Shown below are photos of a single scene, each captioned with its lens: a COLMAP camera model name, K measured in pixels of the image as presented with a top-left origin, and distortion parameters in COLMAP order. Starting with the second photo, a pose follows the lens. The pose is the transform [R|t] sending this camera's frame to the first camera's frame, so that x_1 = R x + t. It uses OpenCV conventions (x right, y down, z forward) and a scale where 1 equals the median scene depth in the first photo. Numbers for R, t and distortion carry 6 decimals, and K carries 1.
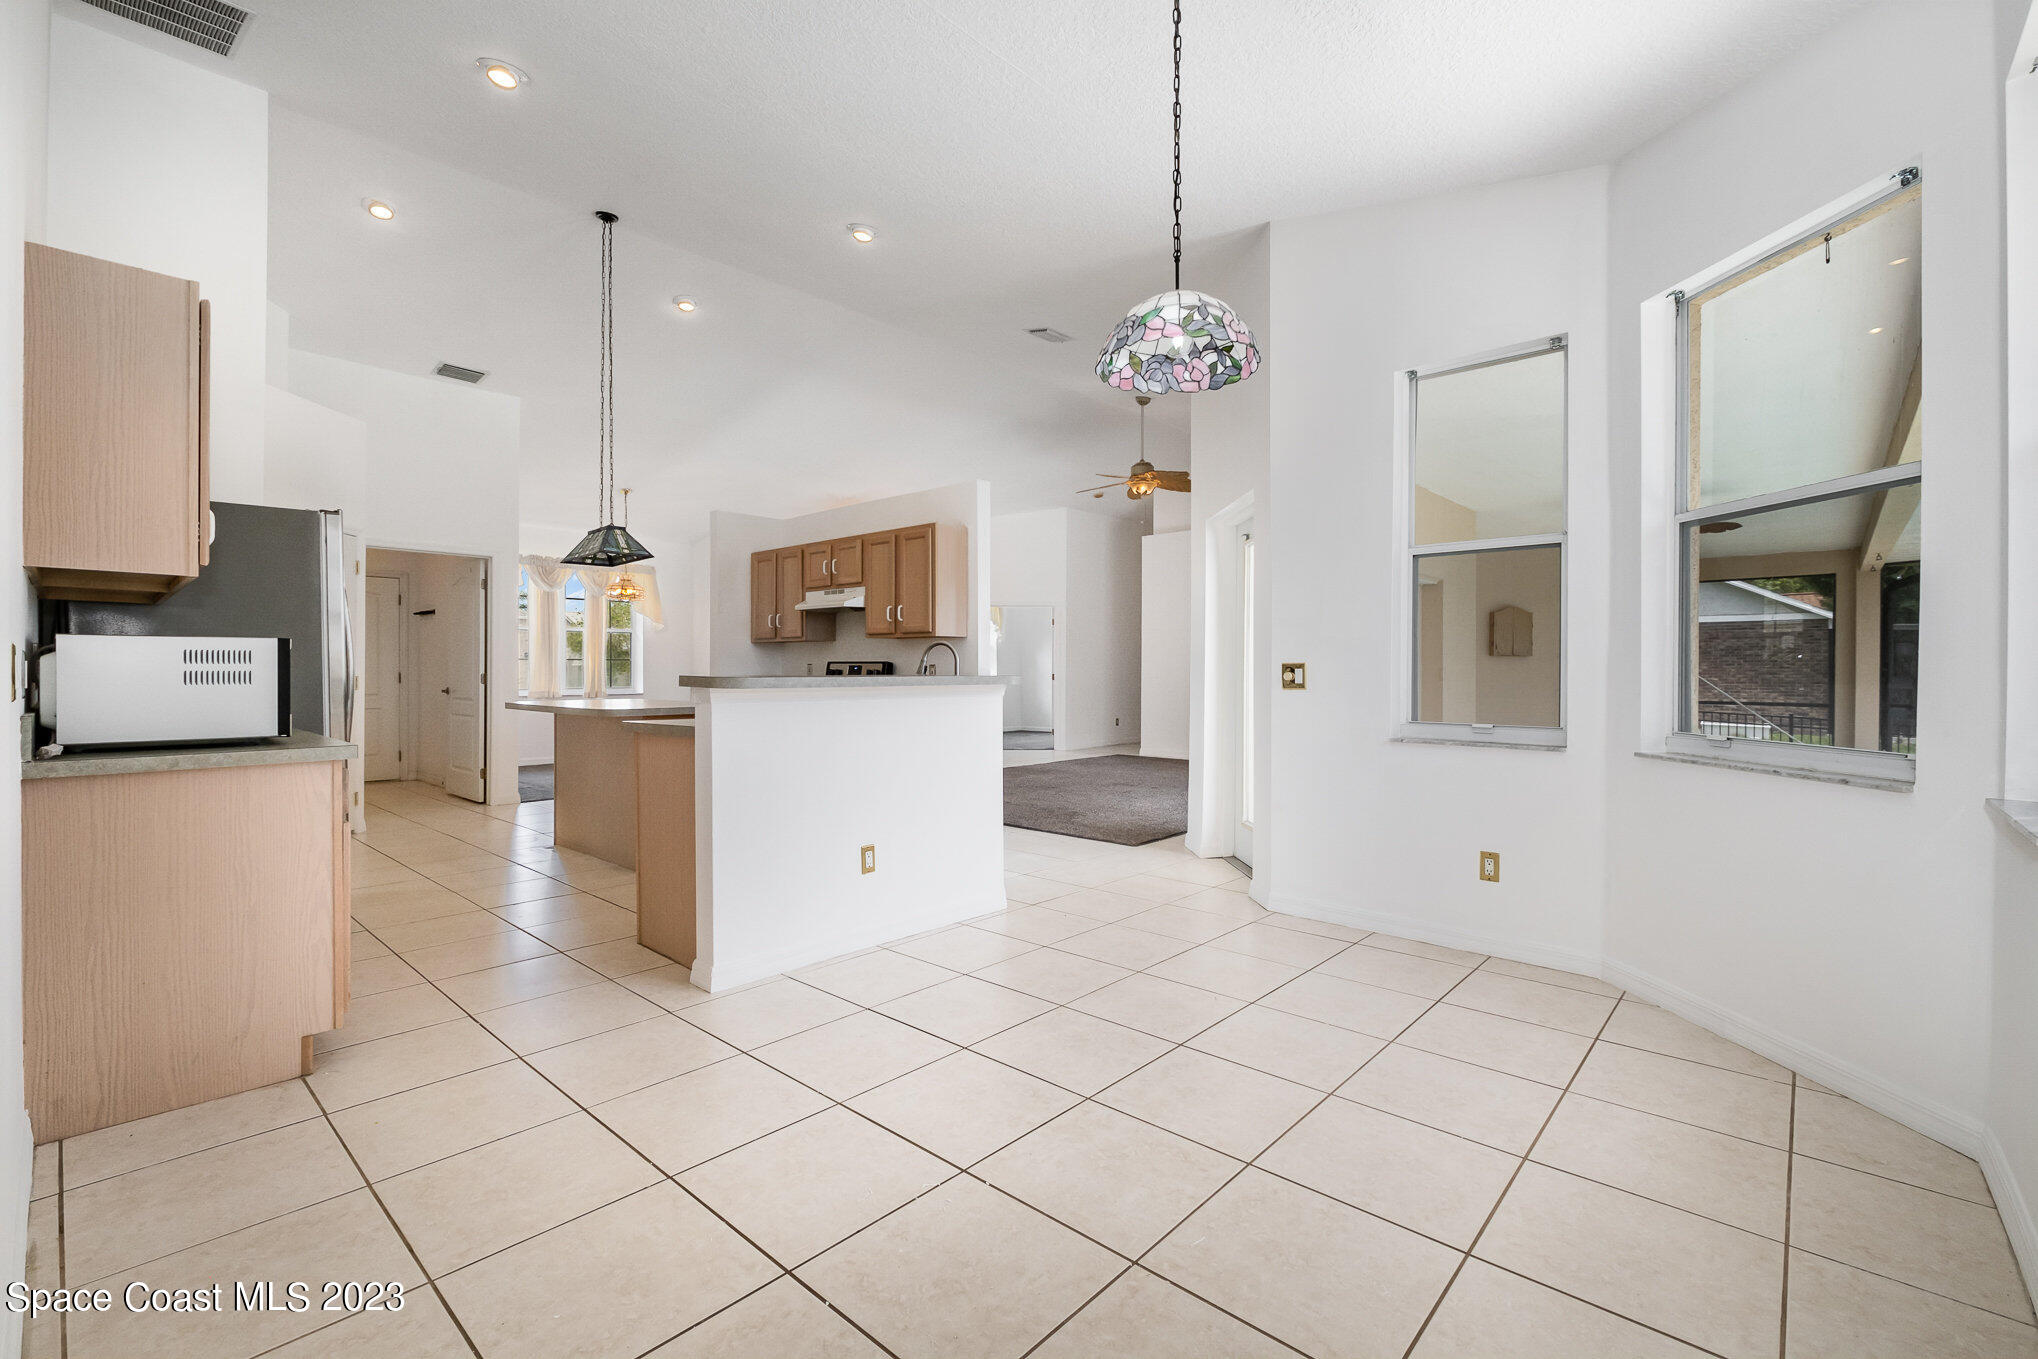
lens RADIAL K [[888.1, 0, 1016.7], [0, 888.1, 675.8], [0, 0, 1]] dist [-0.000488, 0.000076]
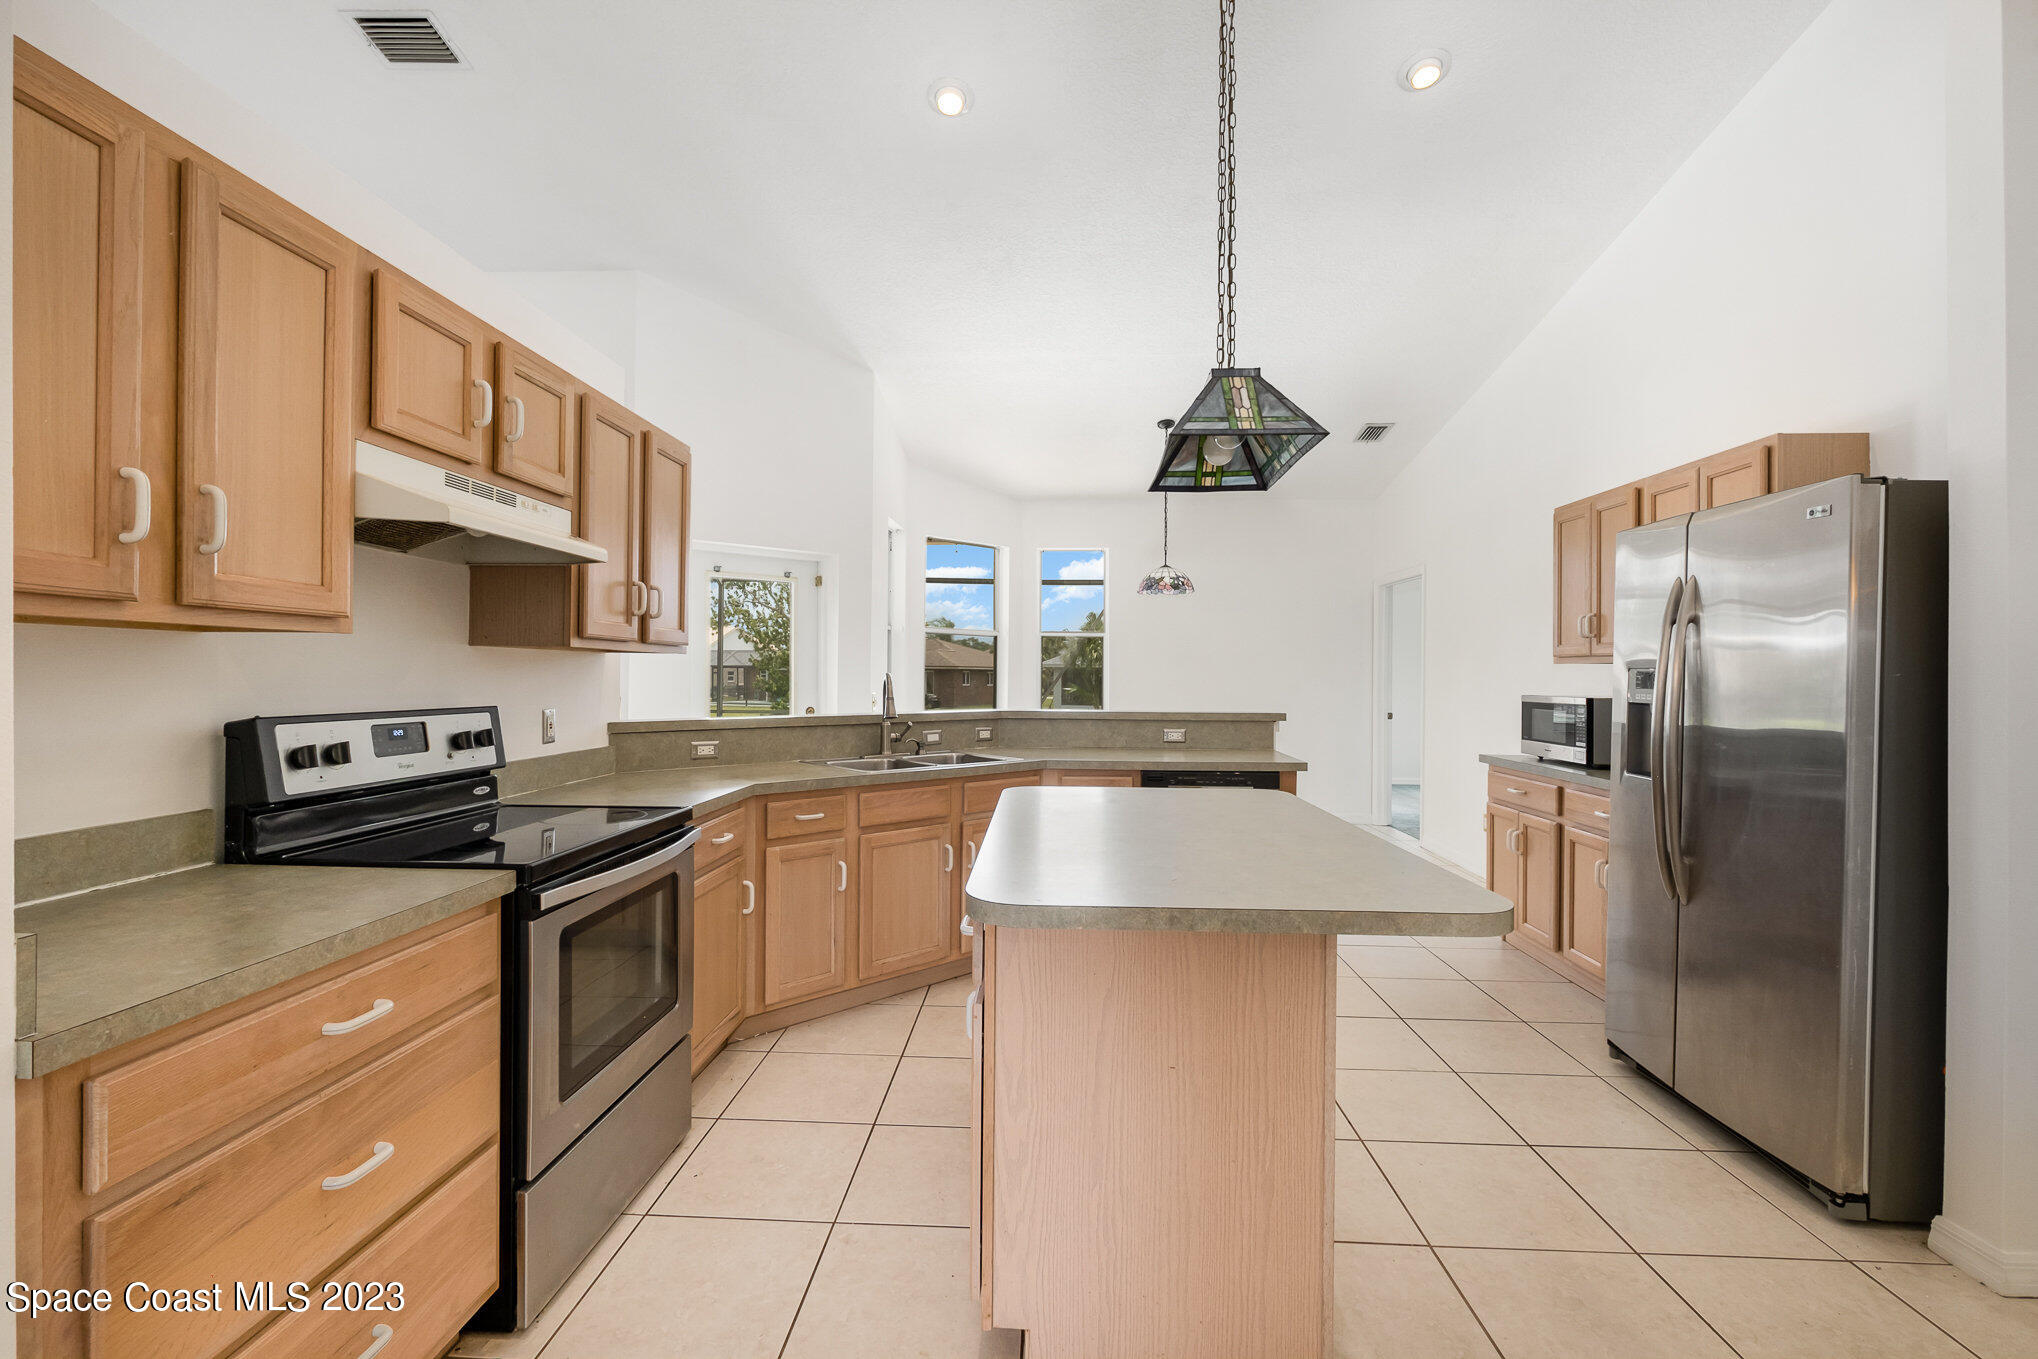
lens RADIAL K [[888.1, 0, 1016.1], [0, 888.1, 670.7], [0, 0, 1]] dist [-0.000488, 0.000076]
pose [[-0.636686, -0.007763, 0.771084, -0.557612], [-0.010542, 0.999943, 0.001362, -0.032843], [-0.771051, -0.007262, -0.636731, 1.039764]]
